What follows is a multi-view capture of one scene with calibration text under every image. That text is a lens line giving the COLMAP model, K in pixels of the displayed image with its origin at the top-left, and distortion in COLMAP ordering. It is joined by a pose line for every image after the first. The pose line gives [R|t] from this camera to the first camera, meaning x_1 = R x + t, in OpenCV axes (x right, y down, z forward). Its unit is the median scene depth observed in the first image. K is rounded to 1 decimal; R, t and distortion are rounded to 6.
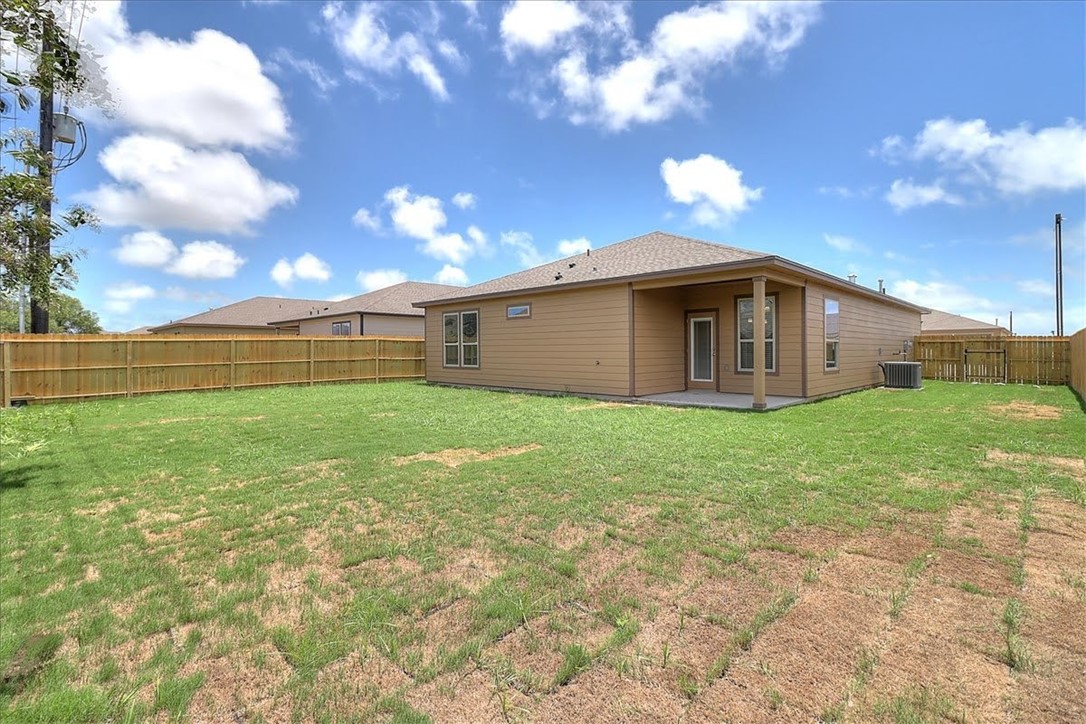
lens RADIAL K [[501.5, 0, 540.9], [0, 501.5, 353.7], [0, 0, 1]] dist [0.002554, -0.002036]
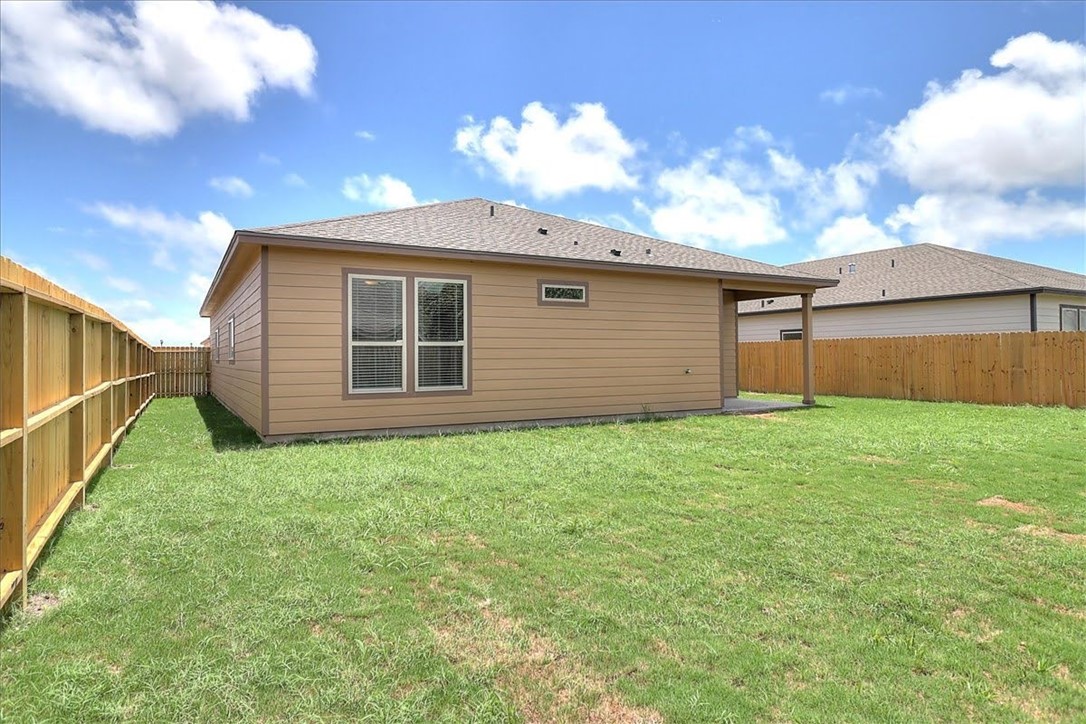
lens RADIAL K [[651.0, 0, 542.2], [0, 651.0, 357.2], [0, 0, 1]] dist [-0.002812, -0.000550]
pose [[0.266019, 0.001657, 0.963966, -0.741288], [0.012822, 0.999904, -0.005258, -0.001822], [-0.963882, 0.013759, 0.265972, 0.731951]]
